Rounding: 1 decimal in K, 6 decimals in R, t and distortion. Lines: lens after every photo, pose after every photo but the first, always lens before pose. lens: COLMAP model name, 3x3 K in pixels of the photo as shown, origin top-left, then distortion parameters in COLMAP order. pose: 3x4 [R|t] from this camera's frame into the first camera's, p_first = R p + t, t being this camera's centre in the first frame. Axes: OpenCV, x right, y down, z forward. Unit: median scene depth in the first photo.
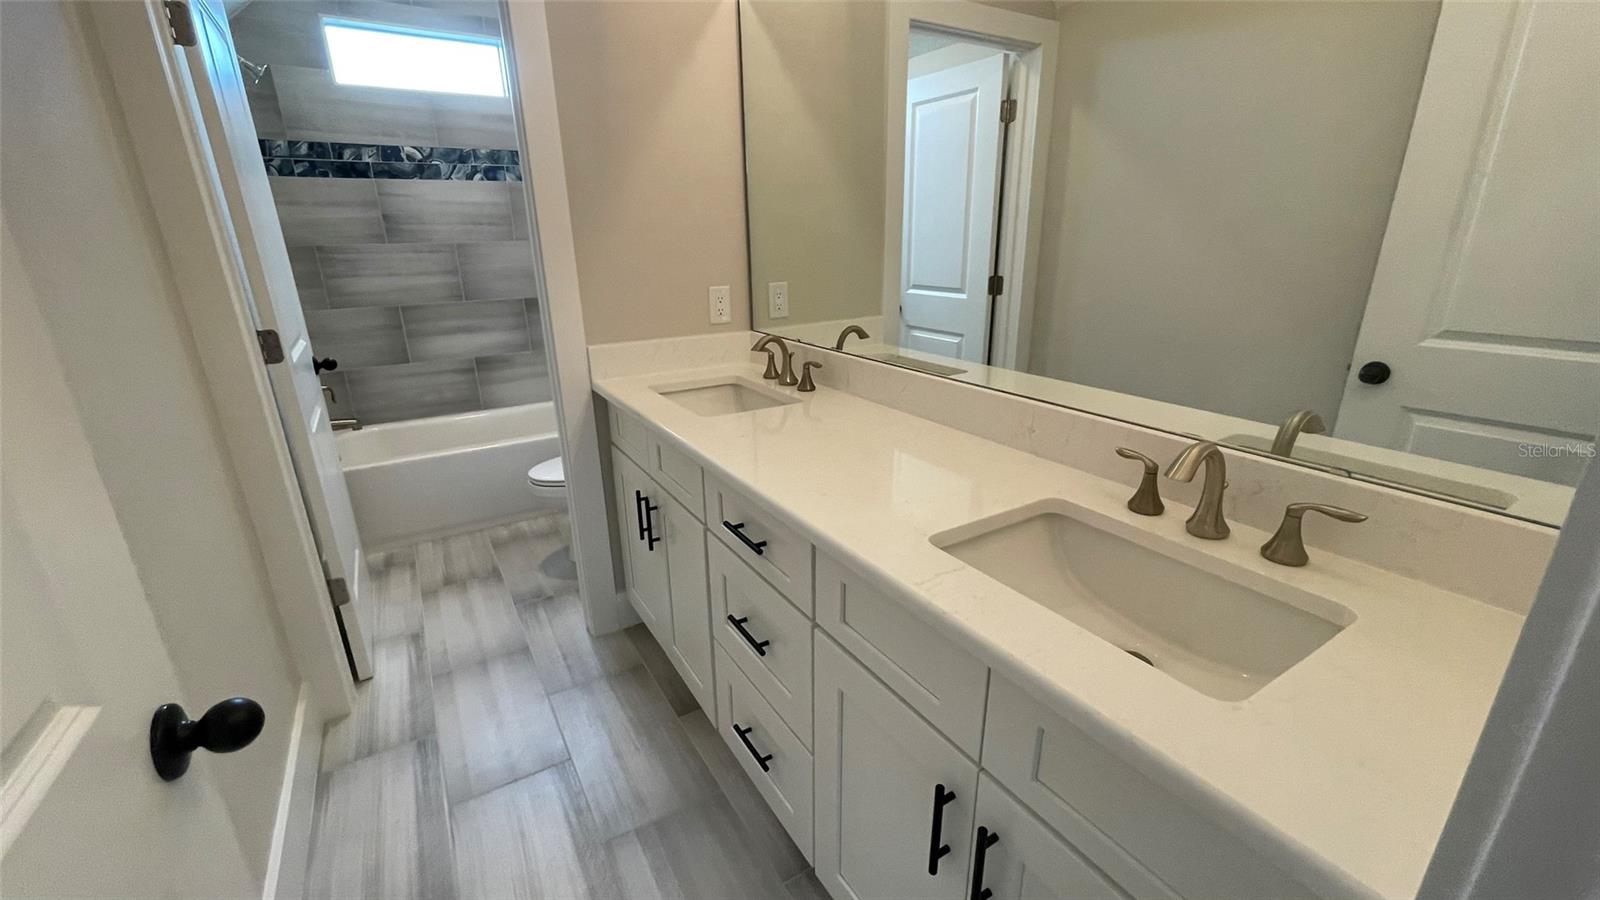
lens RADIAL K [[653.3, 0, 797.8], [0, 653.3, 450.5], [0, 0, 1]] dist [-0.000887, -0.000578]
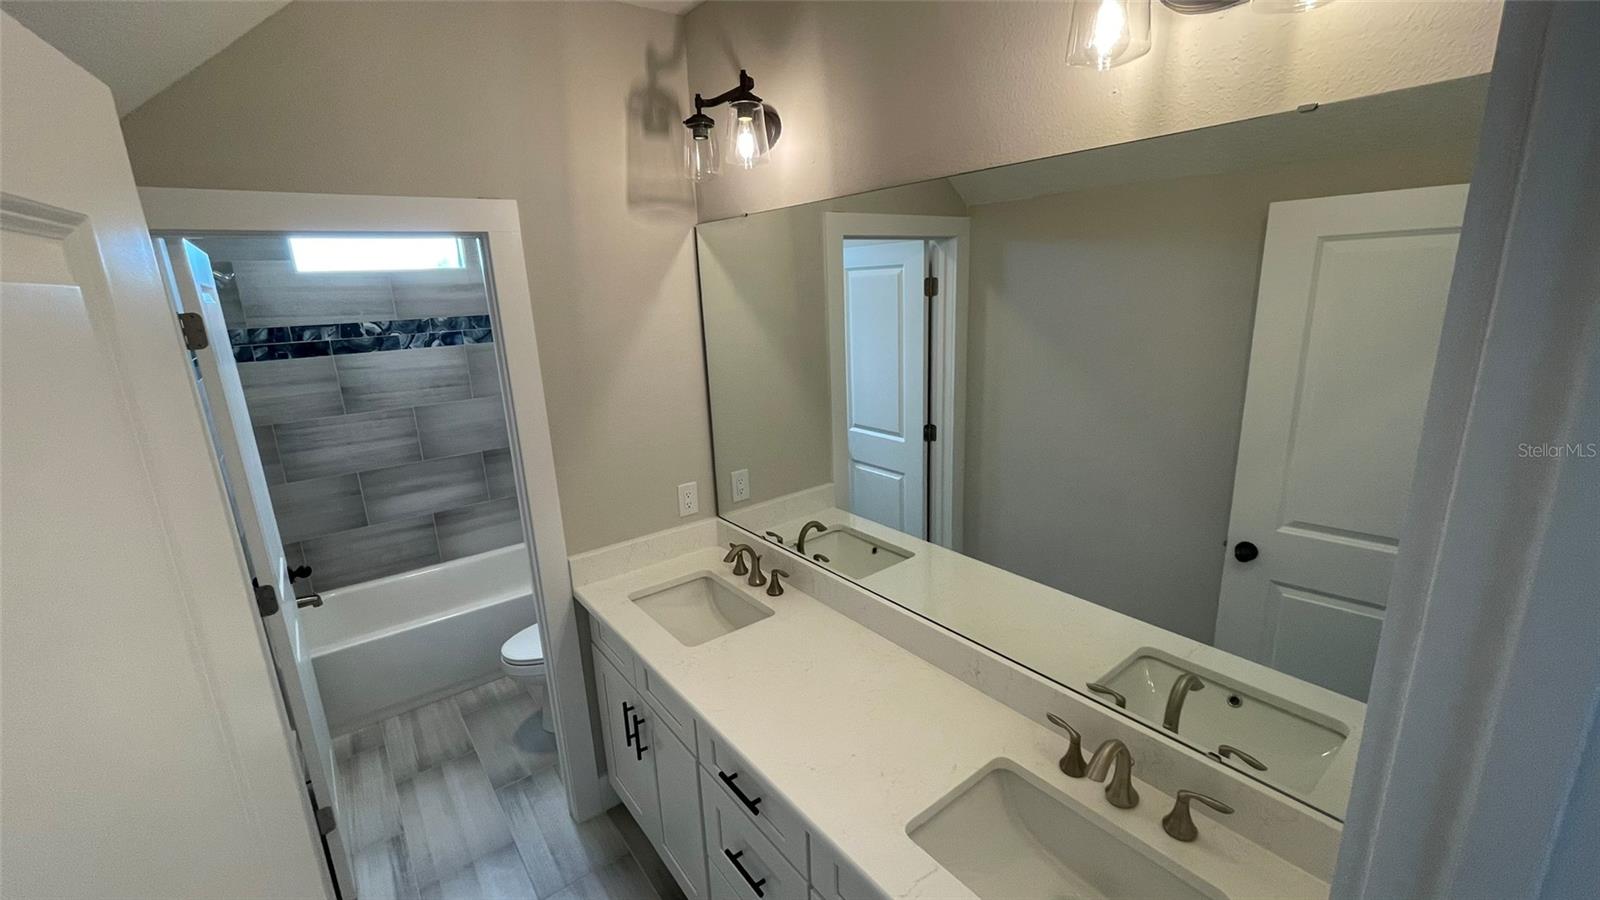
lens RADIAL K [[653.3, 0, 797.8], [0, 653.3, 450.5], [0, 0, 1]] dist [-0.000887, -0.000578]
pose [[0.994437, -0.047996, 0.093765, -0.029020], [0.054694, 0.996032, -0.070213, -0.180696], [-0.090023, 0.074951, 0.993115, -0.089112]]
